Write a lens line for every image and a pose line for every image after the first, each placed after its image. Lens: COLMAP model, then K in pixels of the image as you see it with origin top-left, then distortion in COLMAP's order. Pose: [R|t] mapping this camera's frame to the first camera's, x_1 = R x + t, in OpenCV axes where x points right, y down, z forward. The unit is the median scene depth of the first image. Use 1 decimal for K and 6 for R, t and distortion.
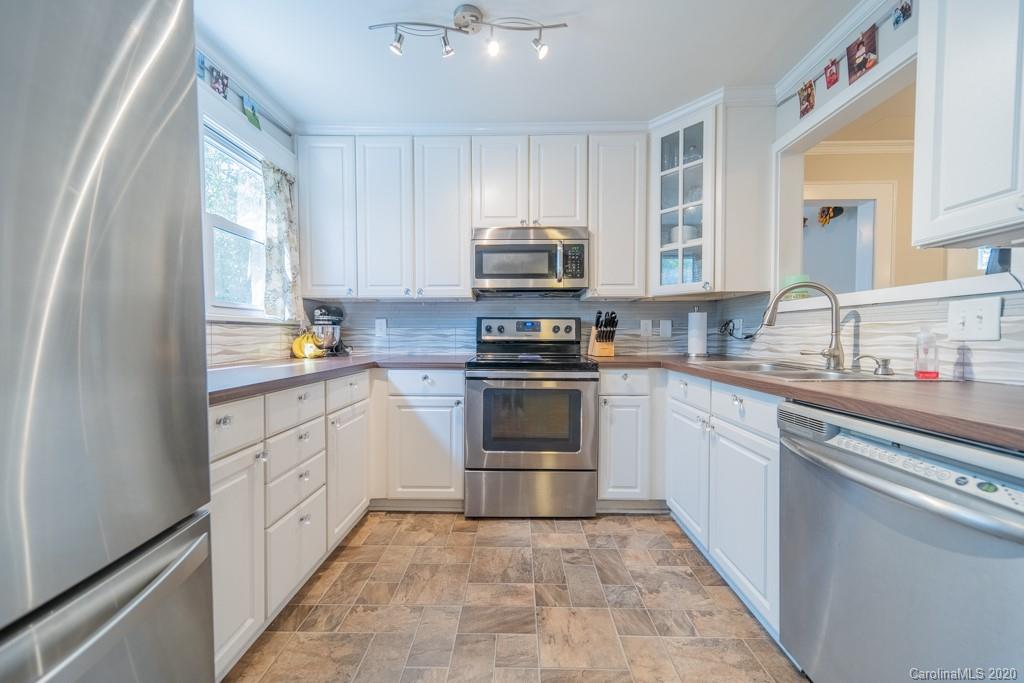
lens RADIAL K [[360.9, 0, 503.6], [0, 360.9, 342.3], [0, 0, 1]] dist [0.014712, 0.000187]
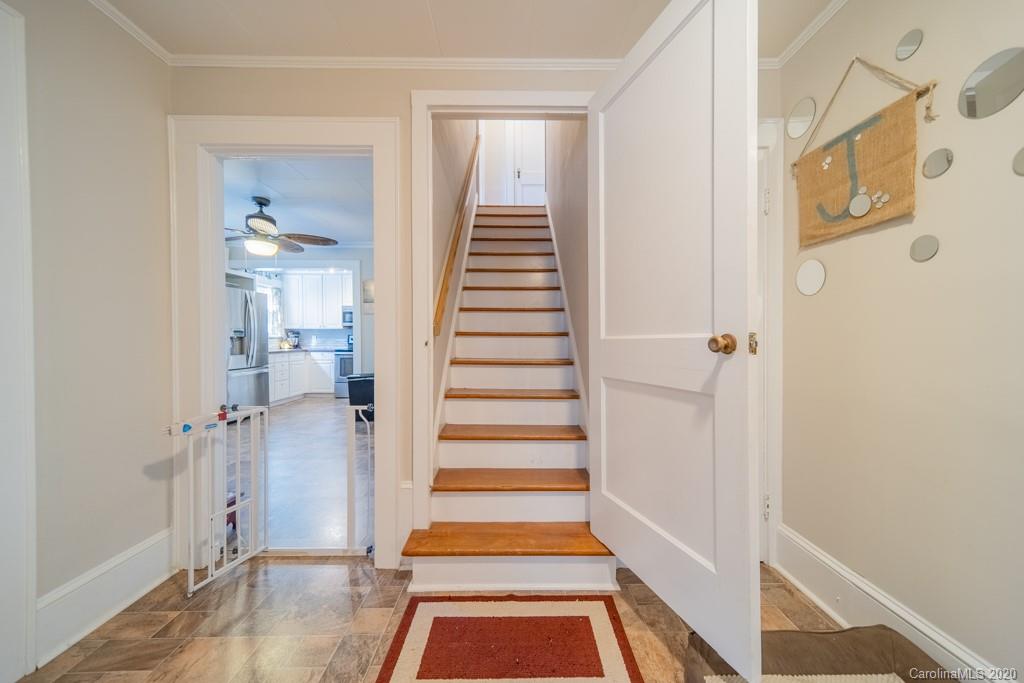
lens RADIAL K [[360.9, 0, 515.6], [0, 360.9, 345.5], [0, 0, 1]] dist [0.014712, 0.000187]
pose [[0.998888, 0.004531, 0.046925, 1.377646], [-0.004631, 0.999987, 0.002007, -0.000256], [-0.046915, -0.002222, 0.998896, -2.369040]]
